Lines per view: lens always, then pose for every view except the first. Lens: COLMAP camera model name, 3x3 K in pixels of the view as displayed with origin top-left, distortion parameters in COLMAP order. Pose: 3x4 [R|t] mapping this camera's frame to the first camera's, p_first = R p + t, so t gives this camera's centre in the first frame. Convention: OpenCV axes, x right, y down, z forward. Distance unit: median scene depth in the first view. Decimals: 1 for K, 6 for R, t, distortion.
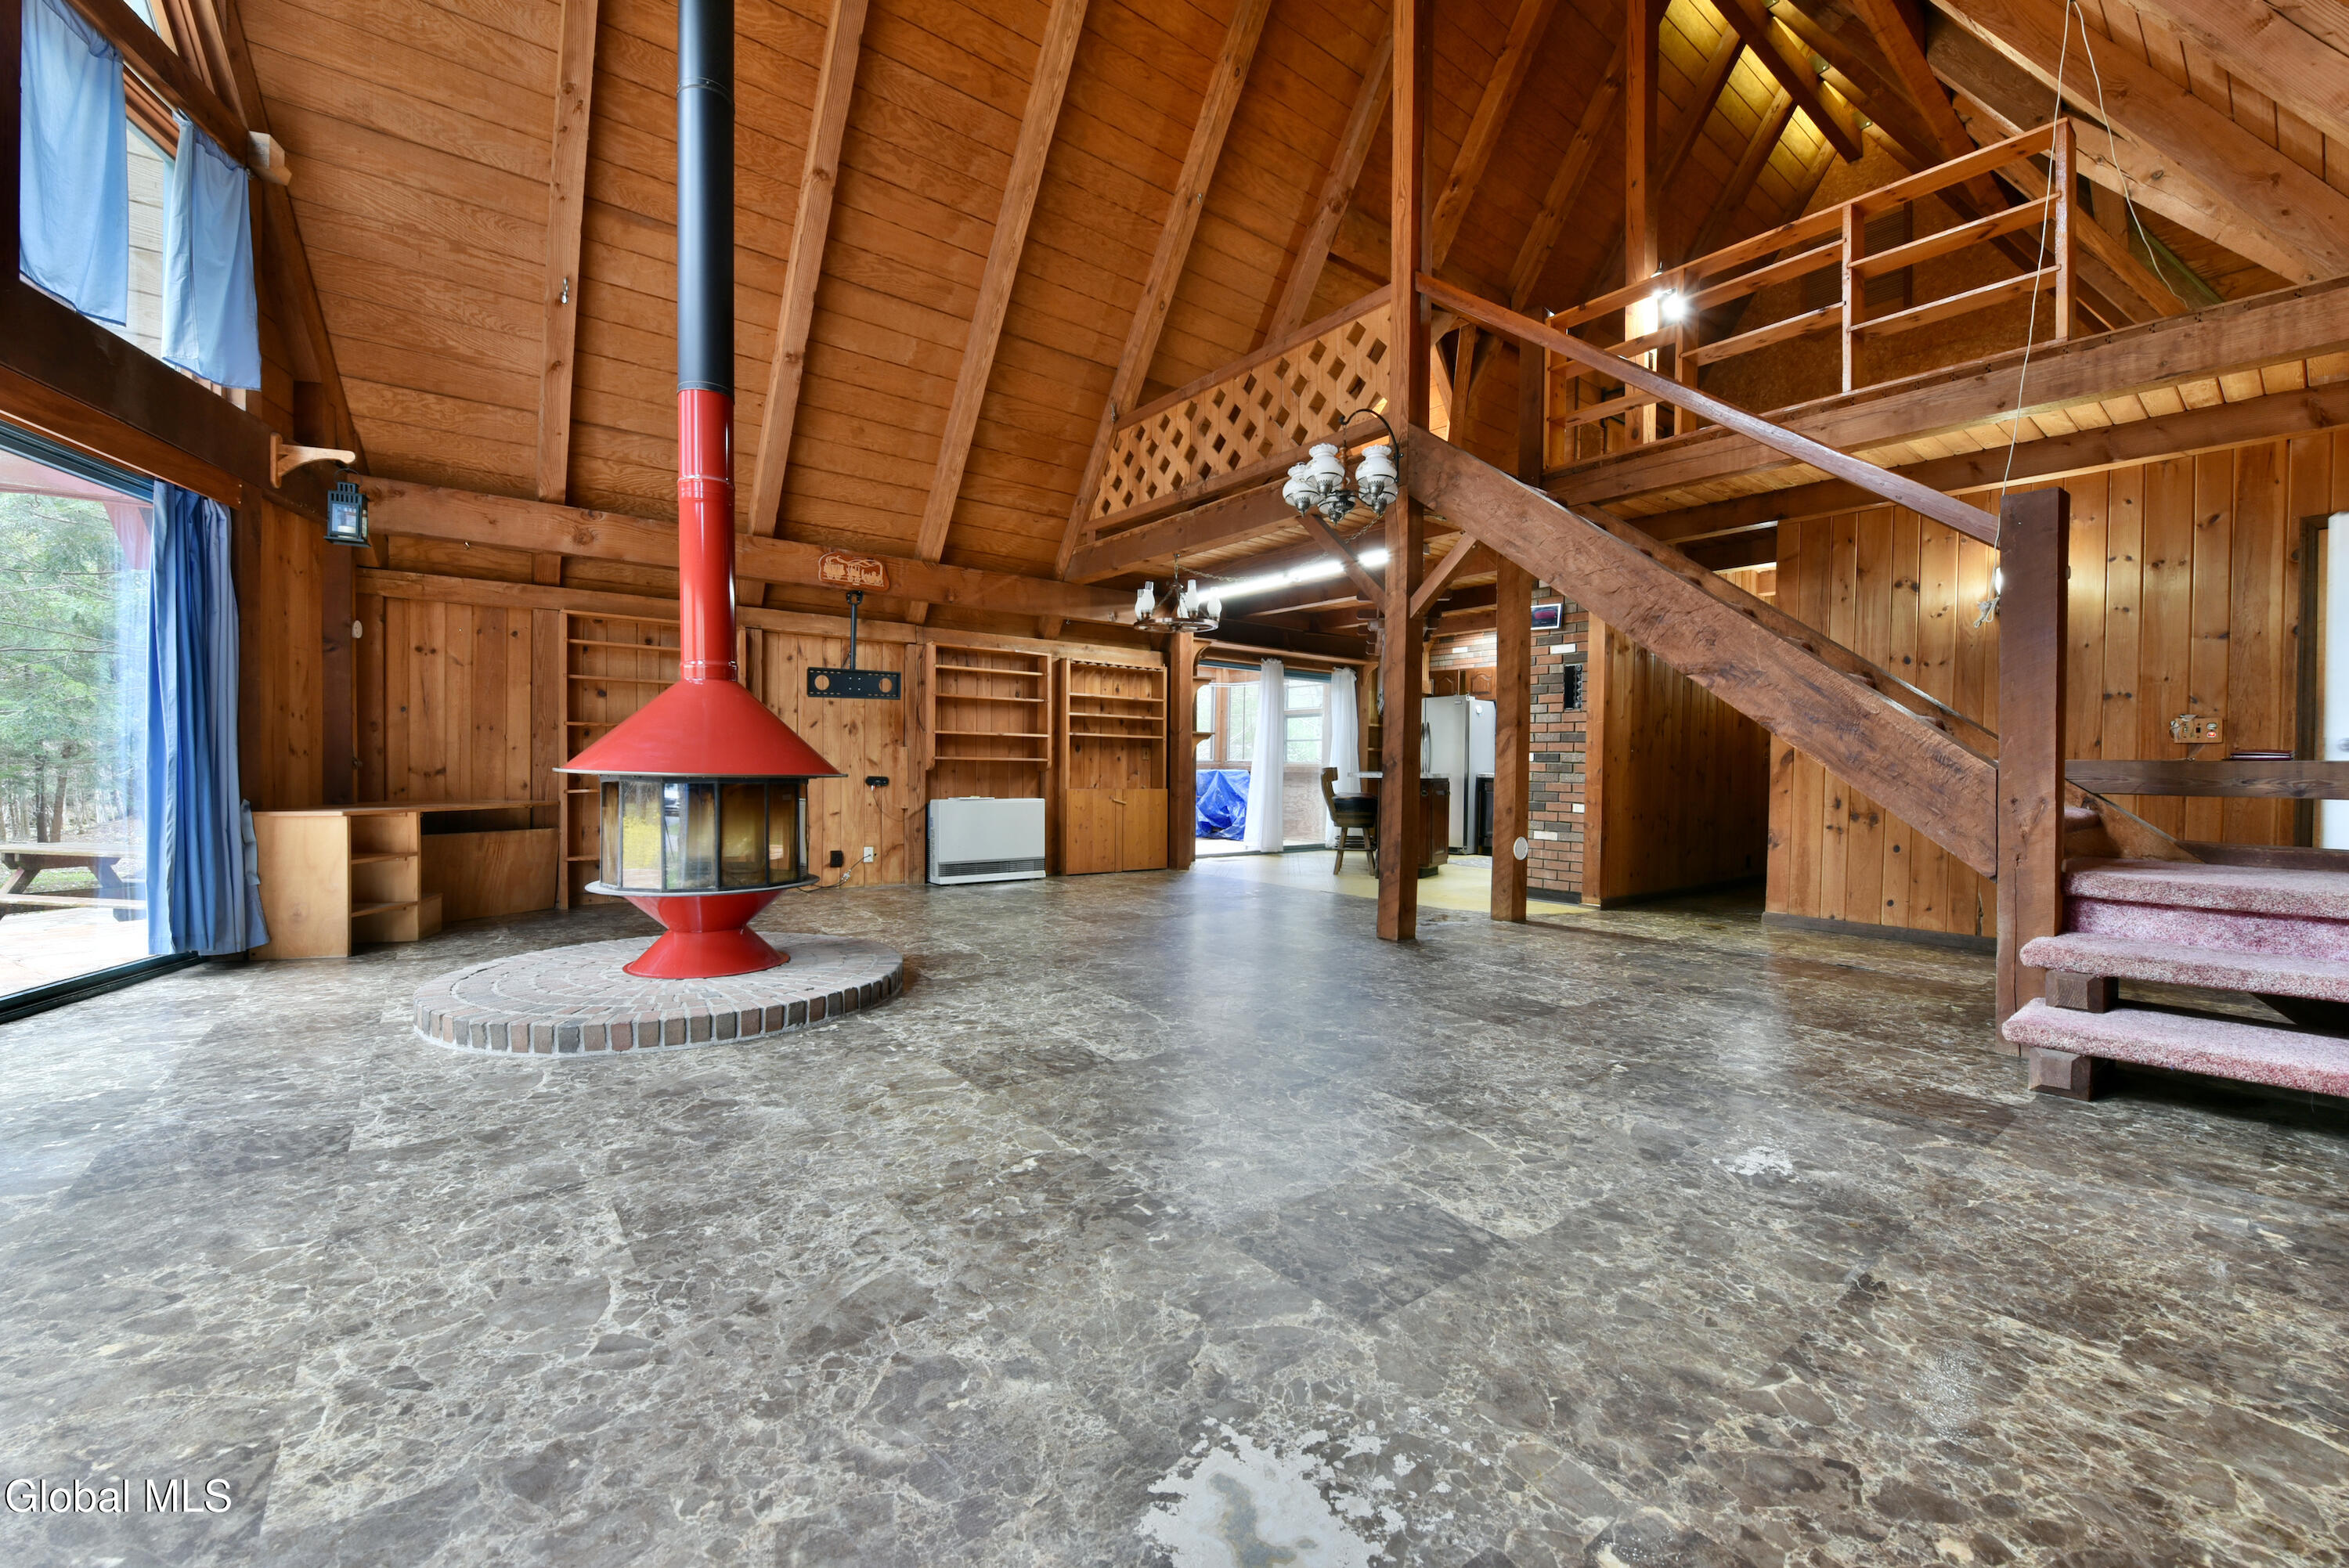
lens RADIAL K [[956.6, 0, 1174.5], [0, 956.6, 784.0], [0, 0, 1]] dist [-0.019561, -0.000598]
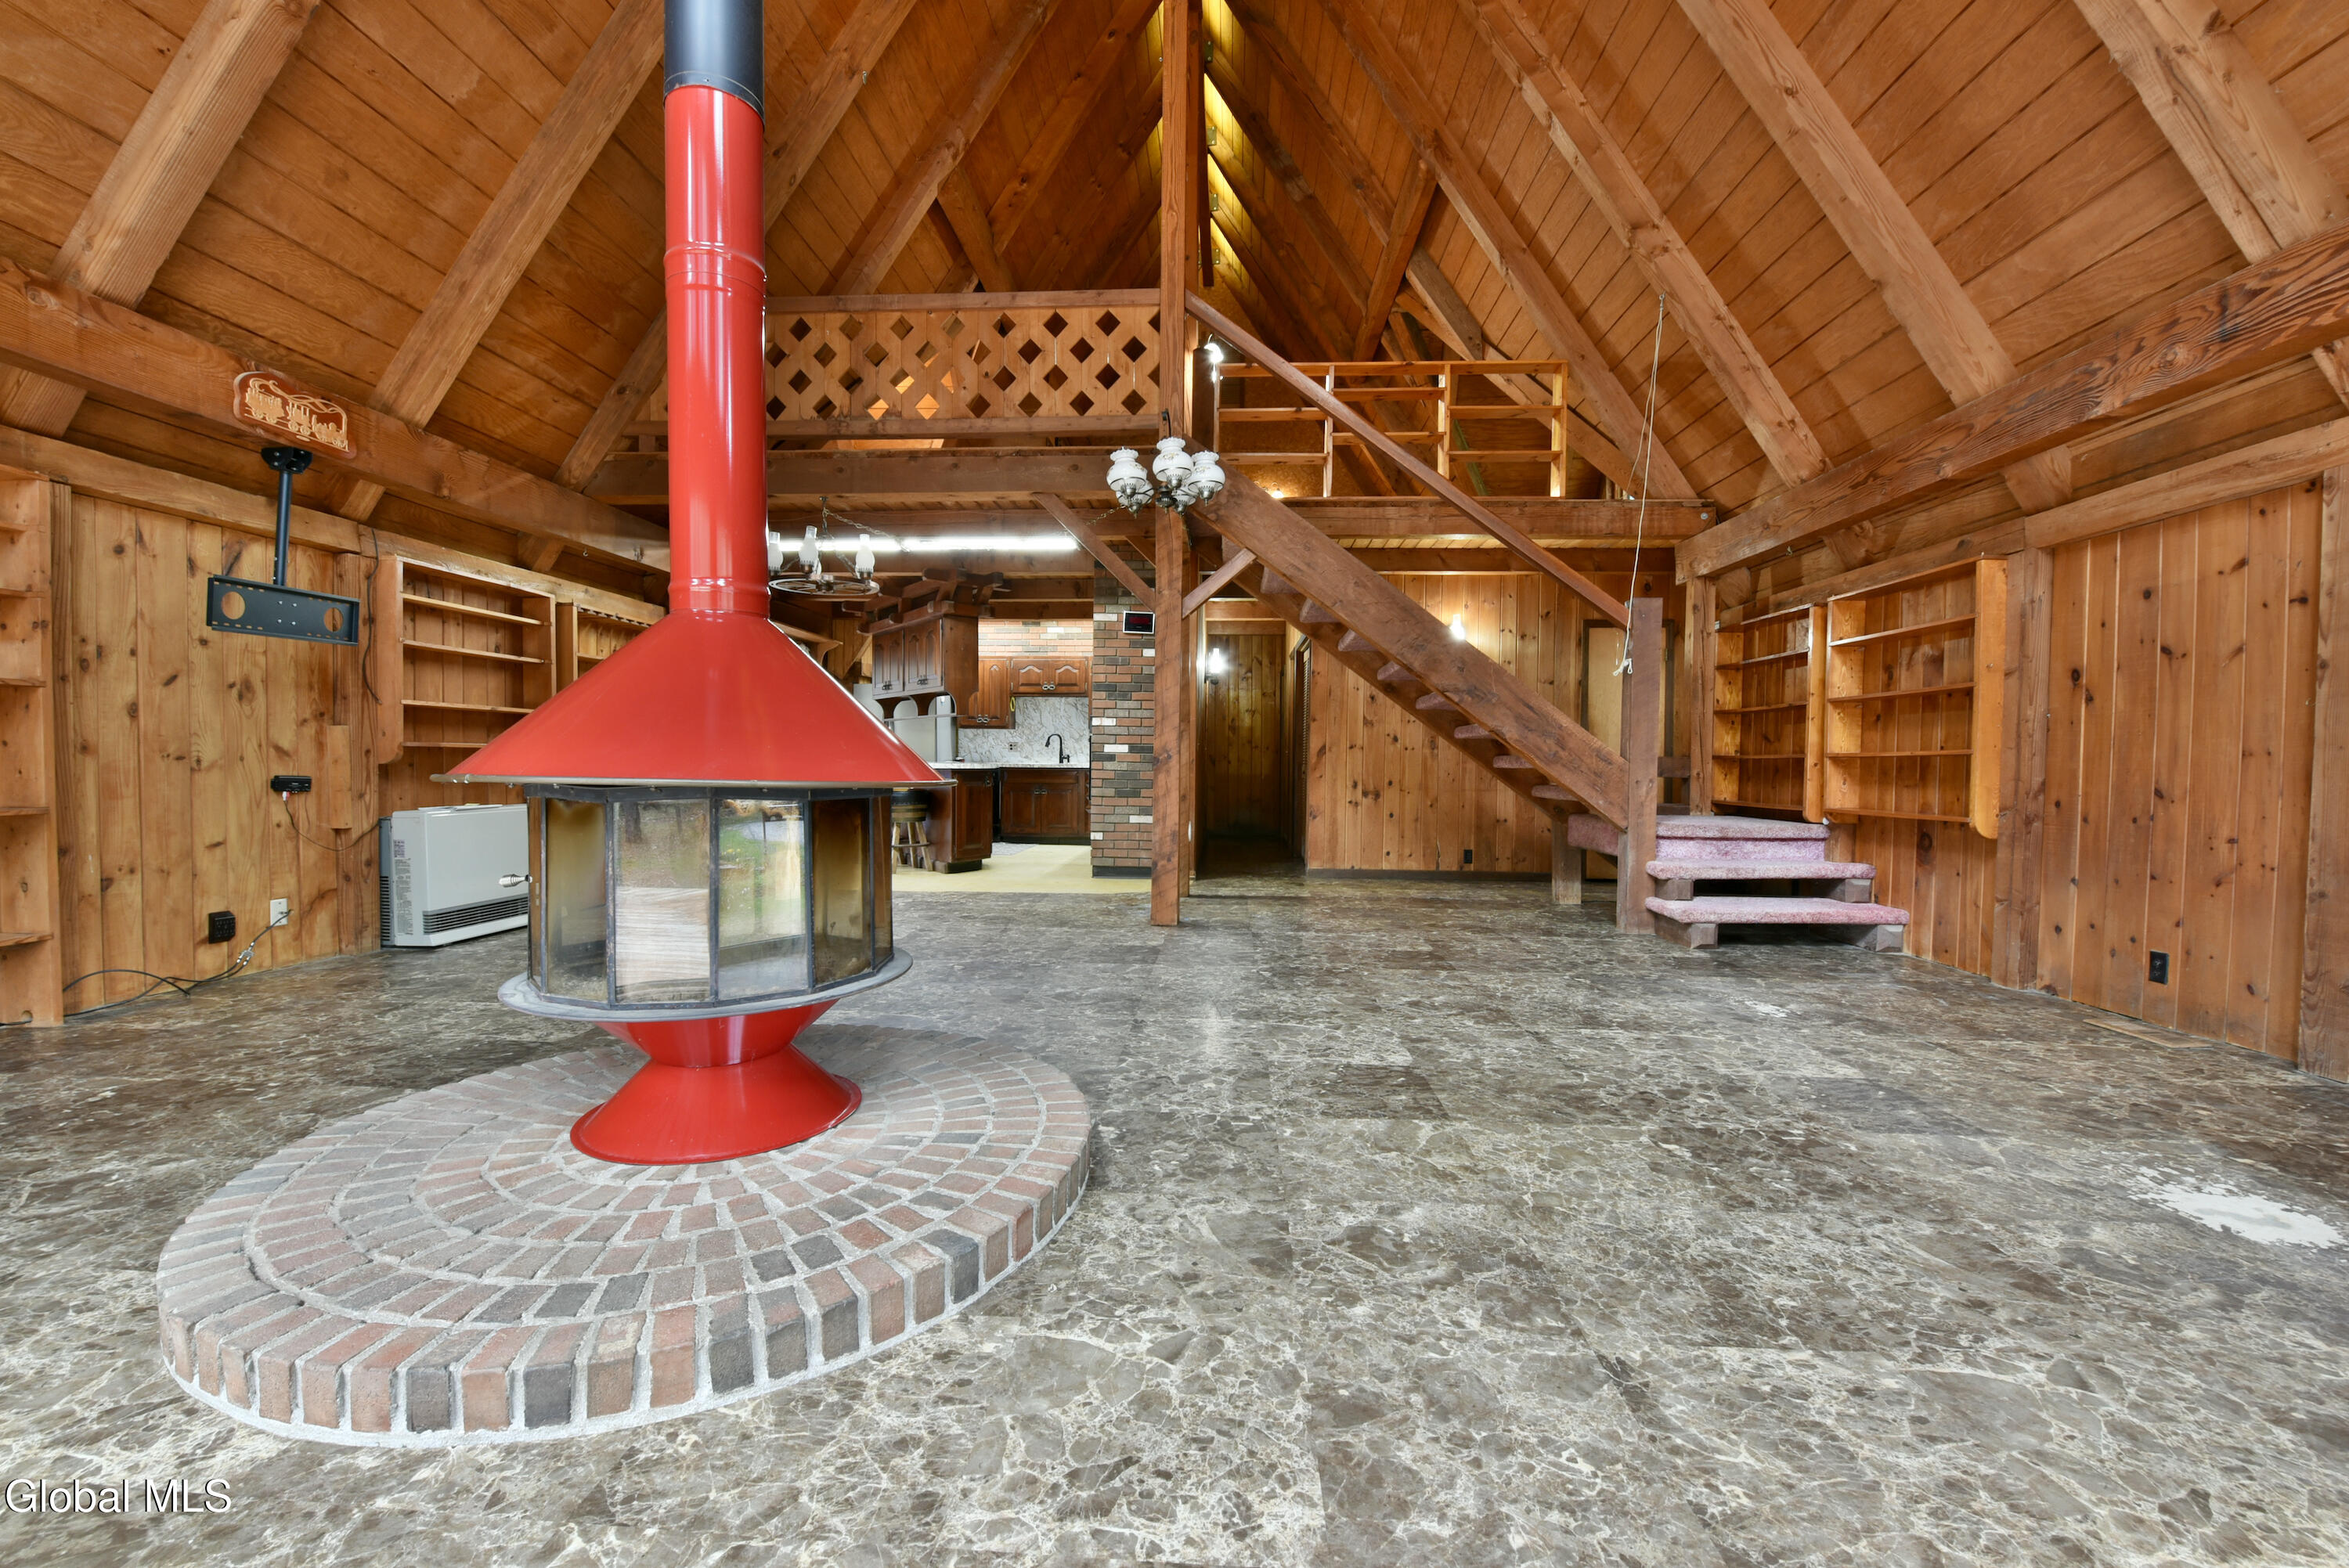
lens RADIAL K [[952.9, 0, 1183.8], [0, 952.9, 784.2], [0, 0, 1]] dist [-0.018175, -0.001520]
pose [[0.648653, -0.023453, 0.760723, -0.856457], [0.009766, 0.999699, 0.022494, -0.022484], [-0.761021, -0.007162, 0.648687, 0.486434]]
